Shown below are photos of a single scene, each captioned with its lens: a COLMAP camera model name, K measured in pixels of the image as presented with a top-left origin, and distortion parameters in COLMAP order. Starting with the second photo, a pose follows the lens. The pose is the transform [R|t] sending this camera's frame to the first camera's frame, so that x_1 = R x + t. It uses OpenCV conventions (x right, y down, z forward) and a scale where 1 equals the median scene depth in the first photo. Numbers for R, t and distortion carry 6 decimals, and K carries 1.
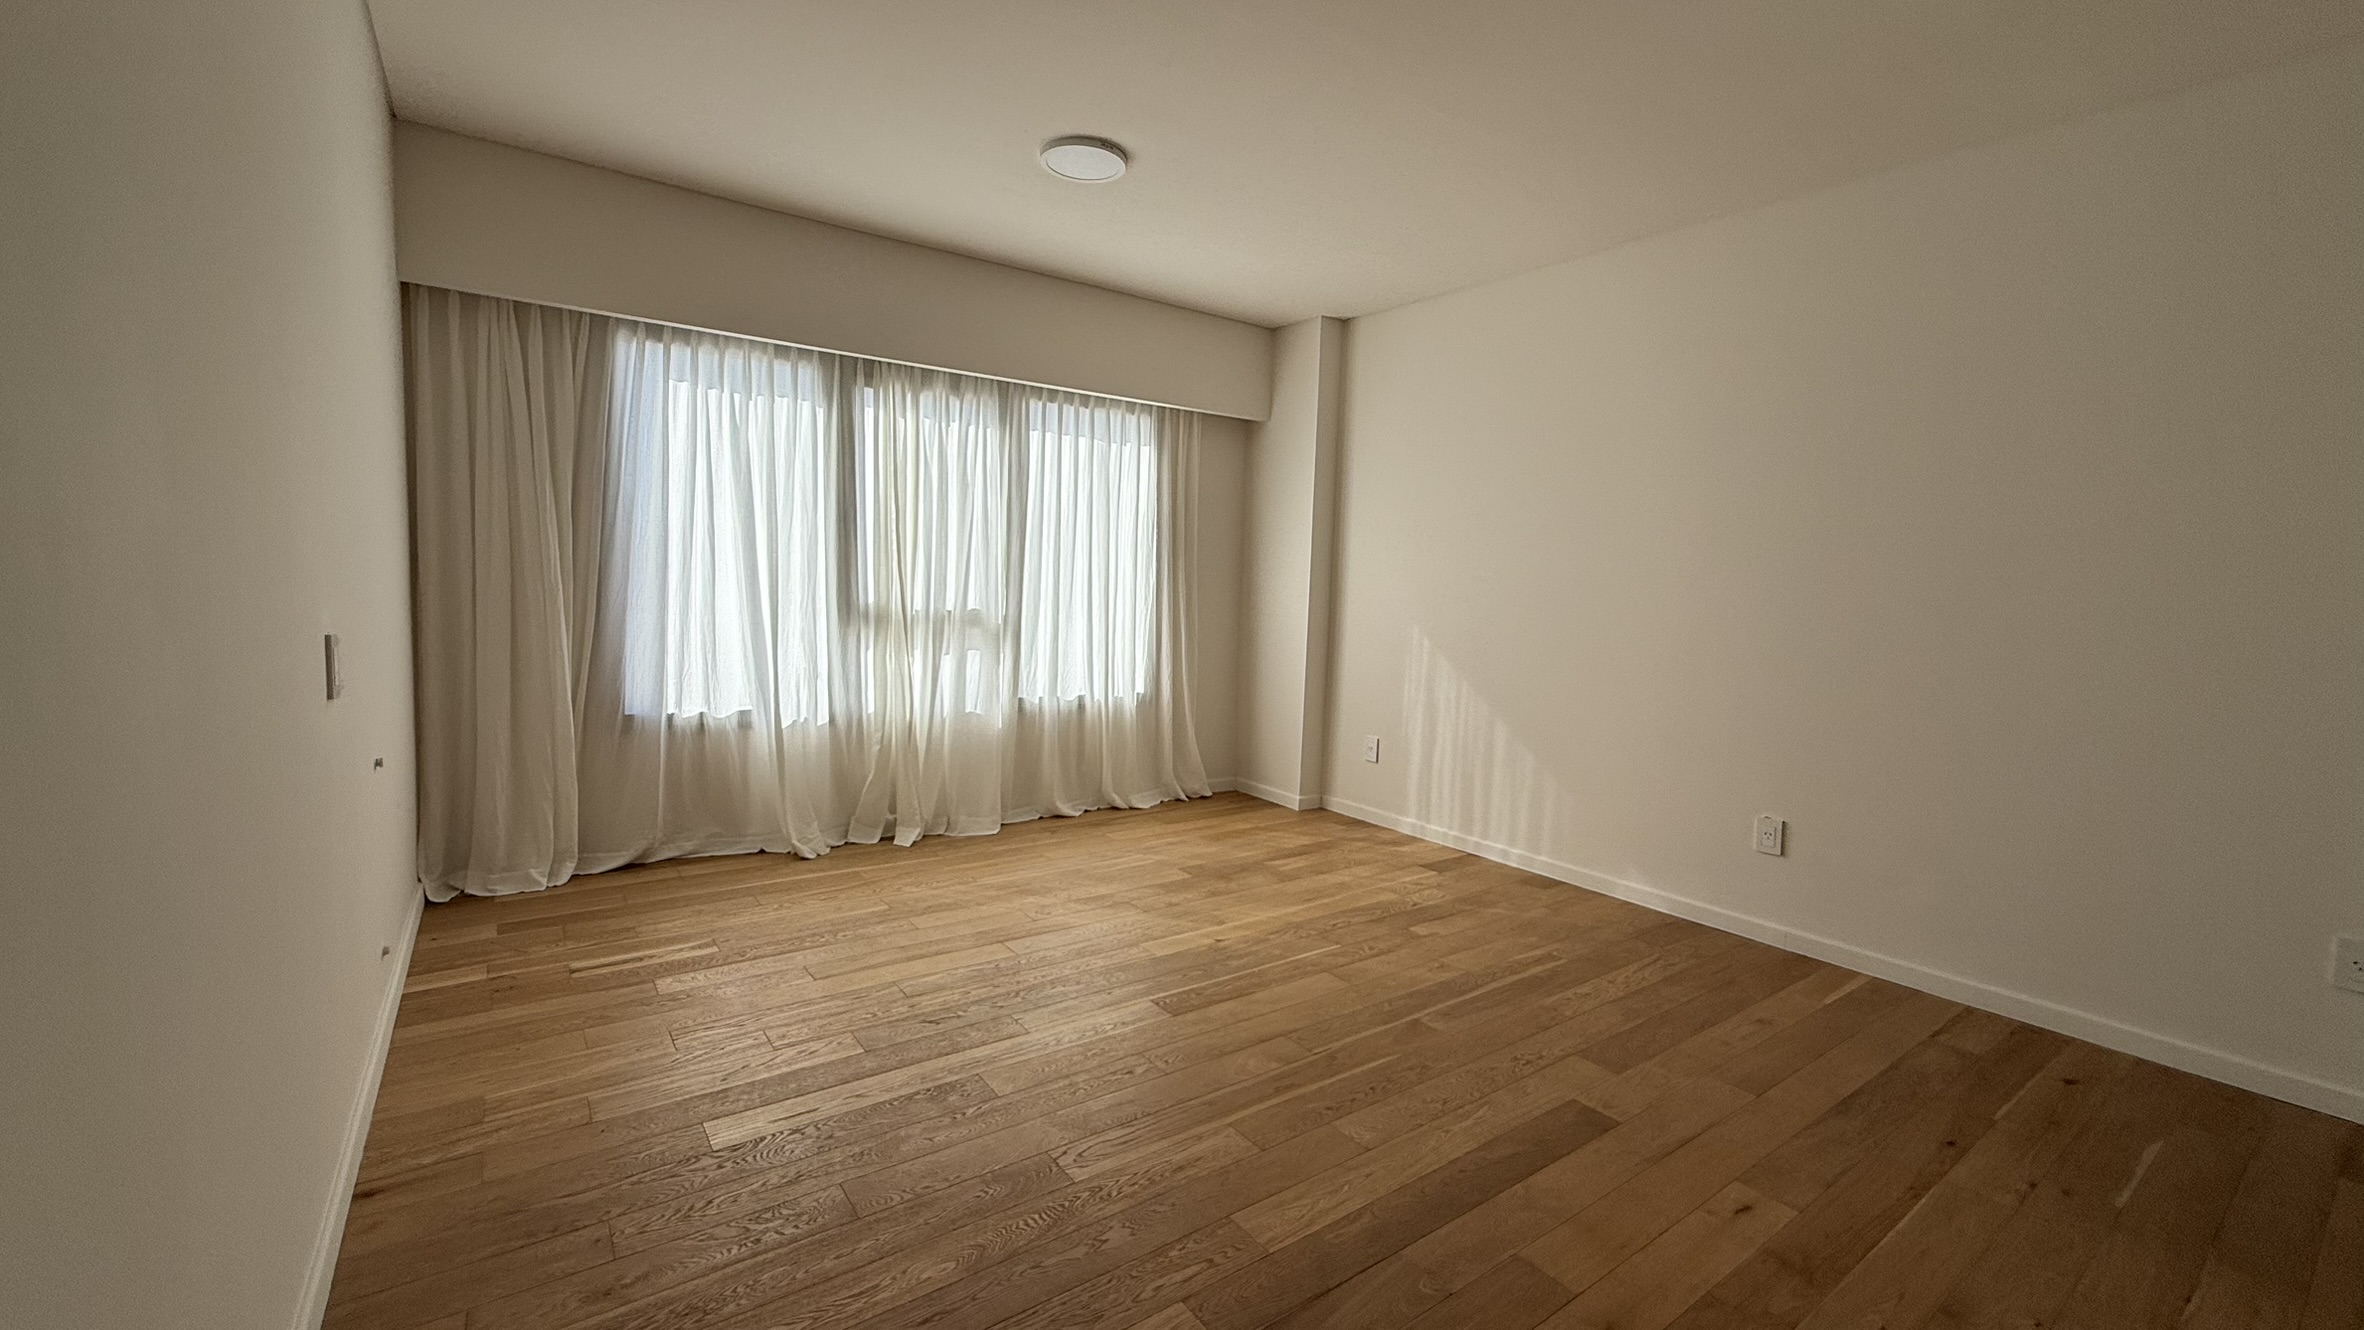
lens RADIAL K [[938.9, 0, 1175.9], [0, 938.9, 660.9], [0, 0, 1]] dist [-0.001445, -0.000169]
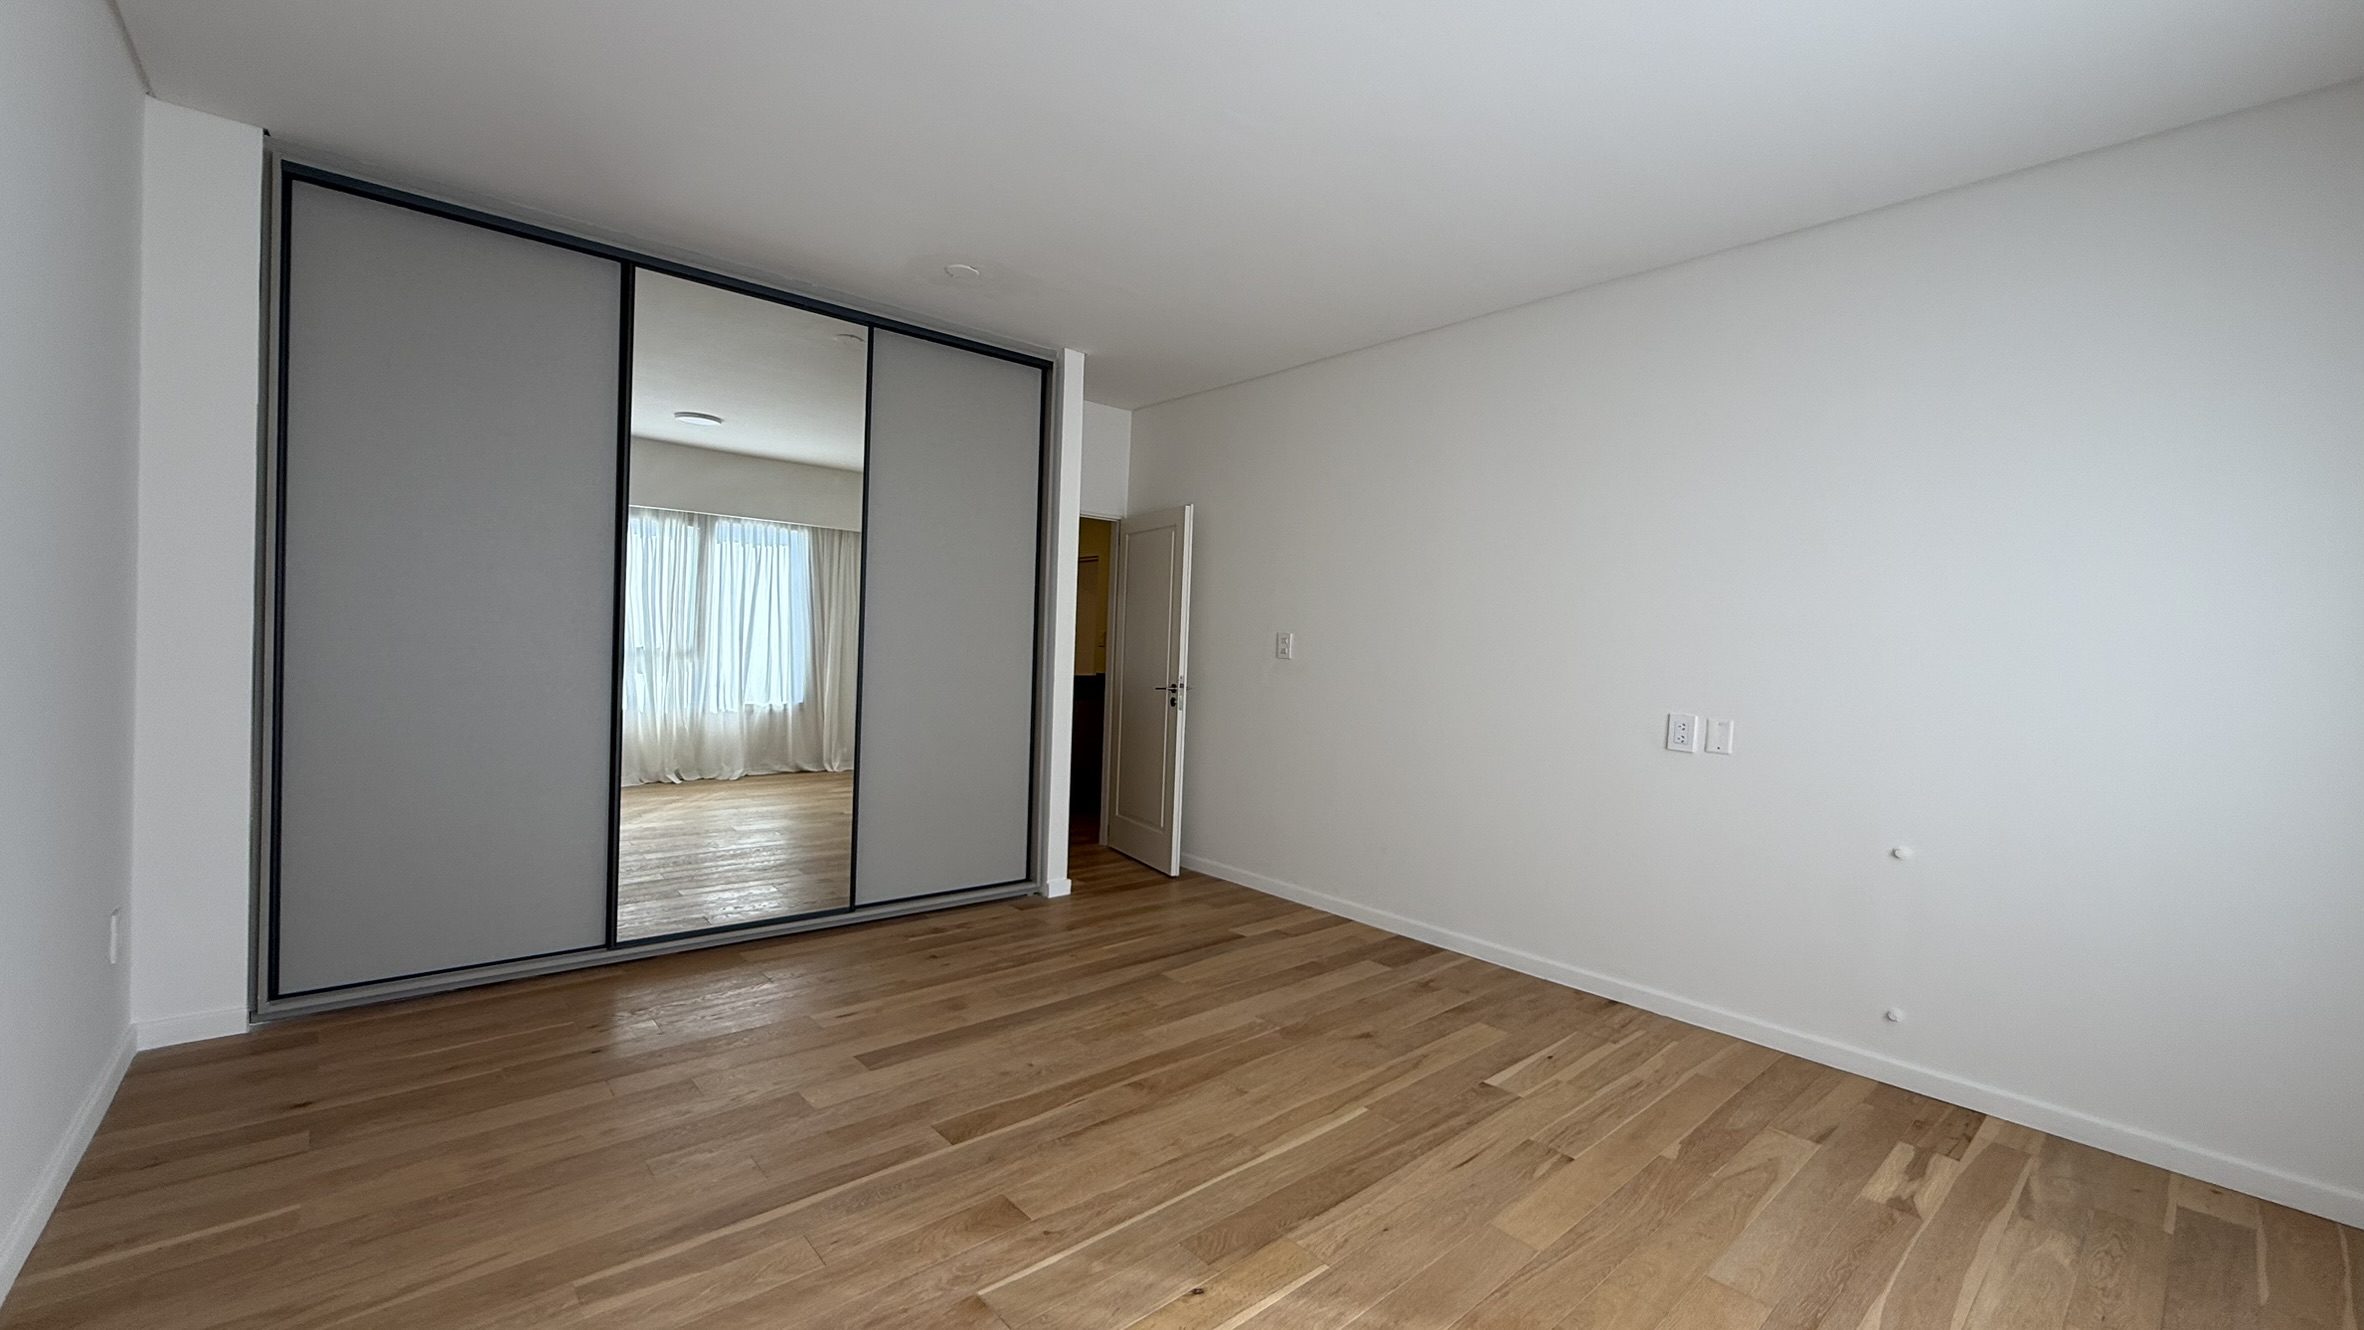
lens RADIAL K [[938.9, 0, 1174.4], [0, 938.9, 668.8], [0, 0, 1]] dist [-0.001445, -0.000169]
pose [[-0.993309, -0.067006, -0.094062, 0.113888], [-0.076257, 0.992214, 0.098474, -0.104050], [0.086731, 0.104988, -0.990684, 1.268866]]
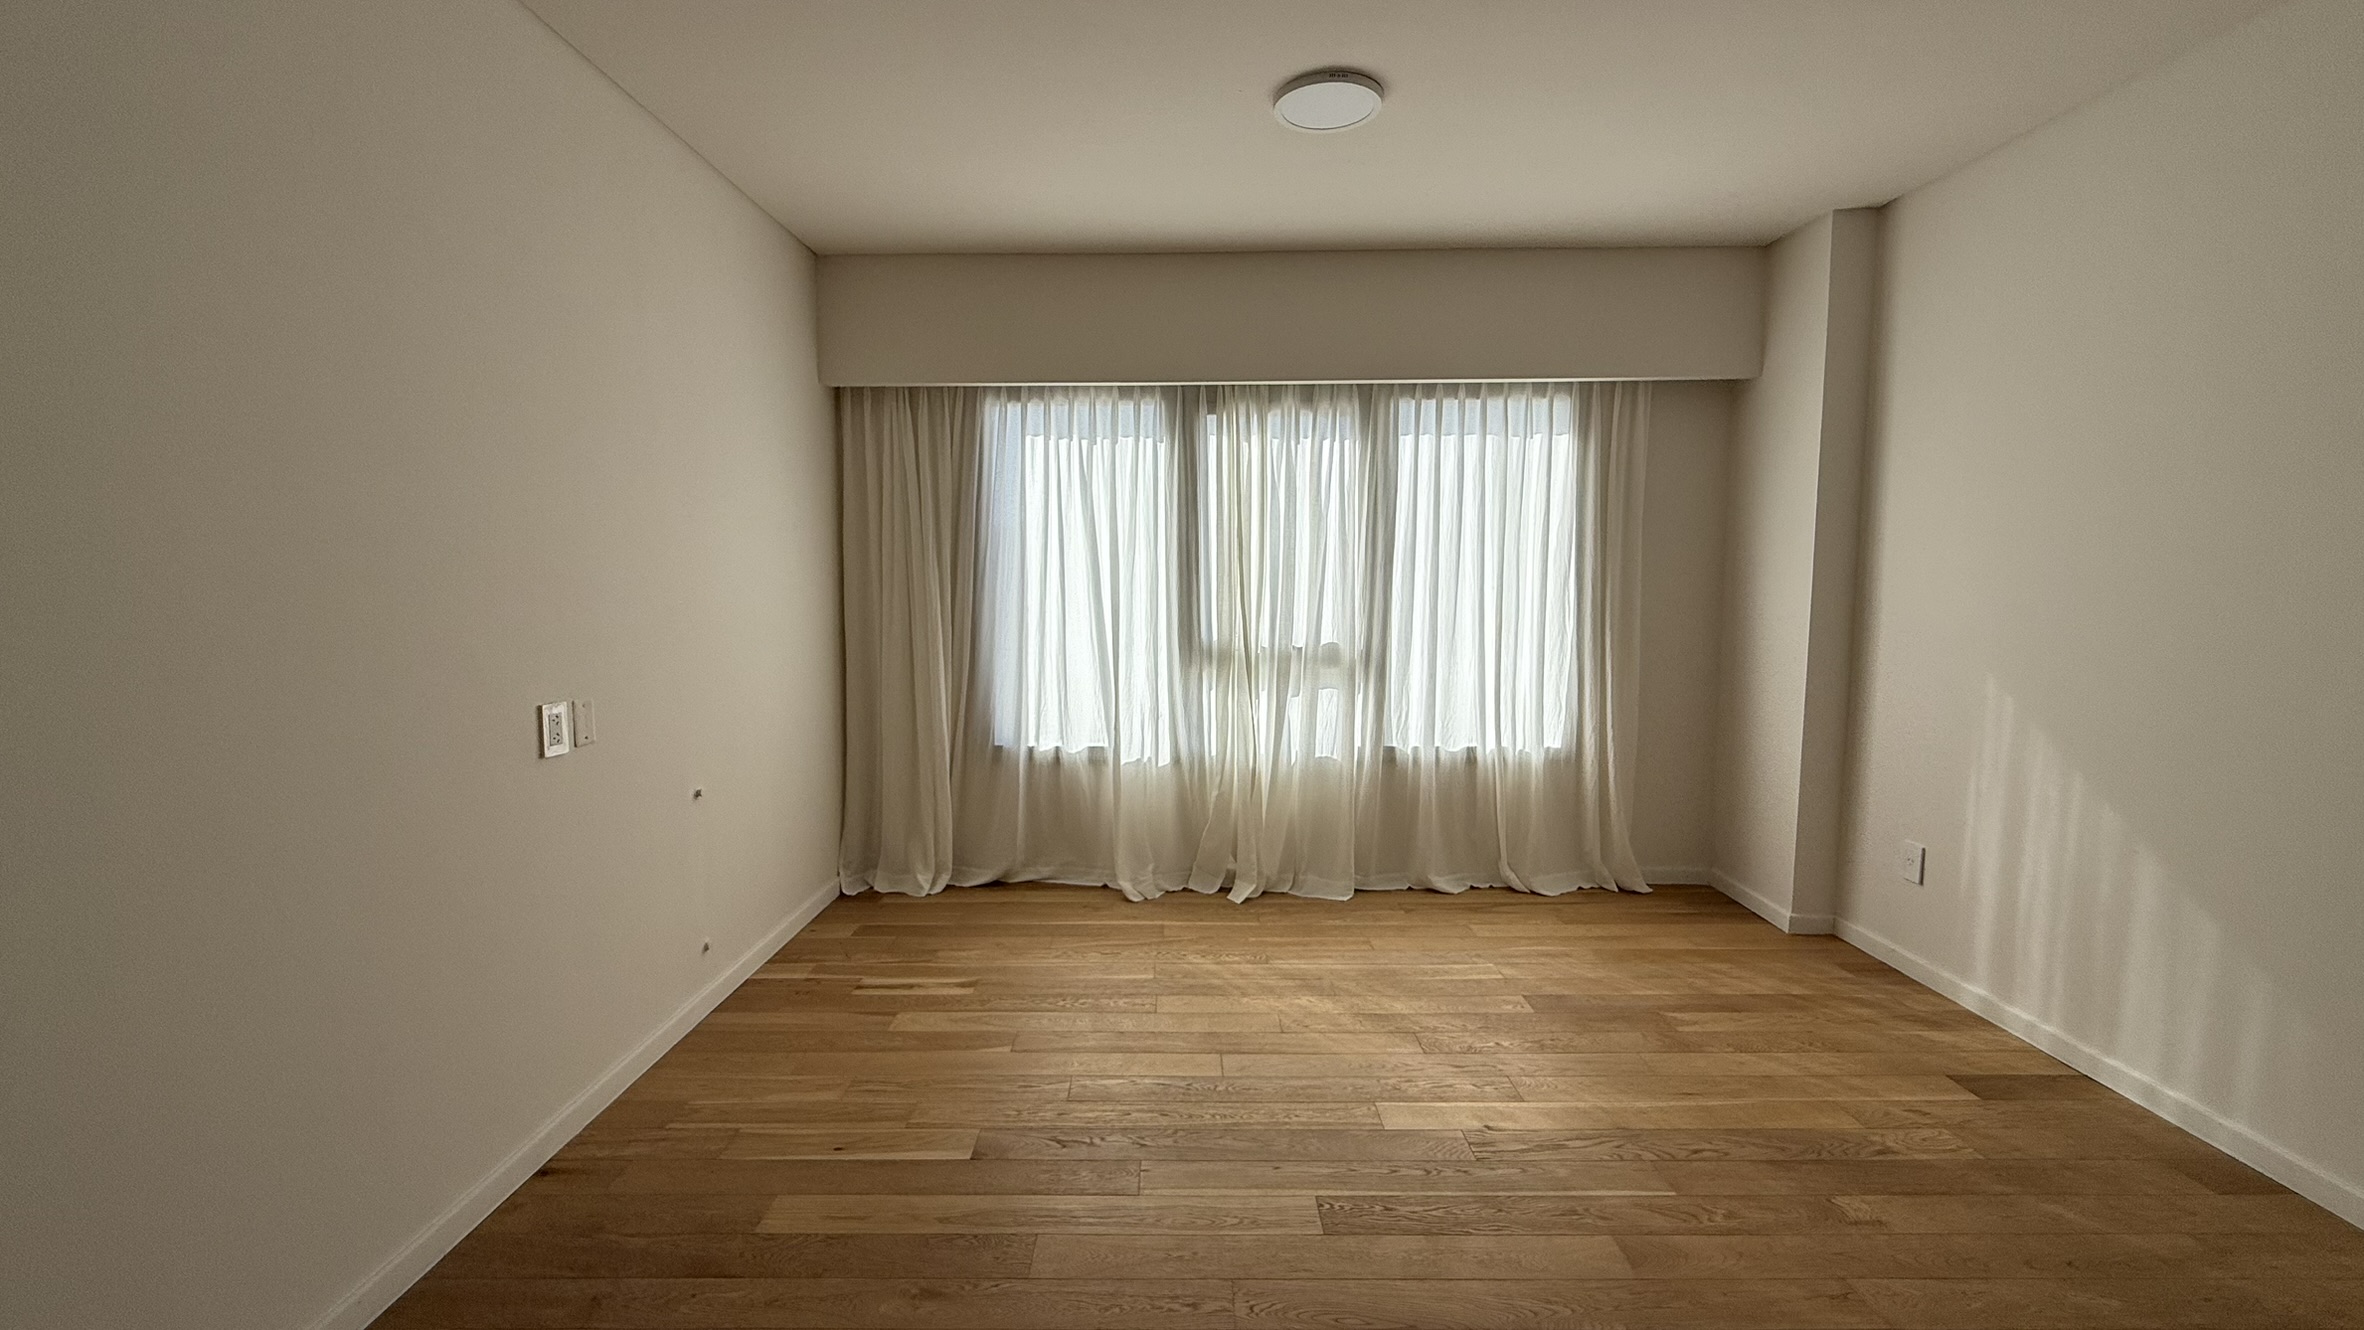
lens RADIAL K [[938.9, 0, 1191.3], [0, 938.9, 653.5], [0, 0, 1]] dist [-0.001445, -0.000169]
pose [[0.809093, 0.013586, -0.587524, 0.236083], [-0.017517, 0.999846, -0.001004, -0.051280], [0.587419, 0.011104, 0.809206, 0.236296]]
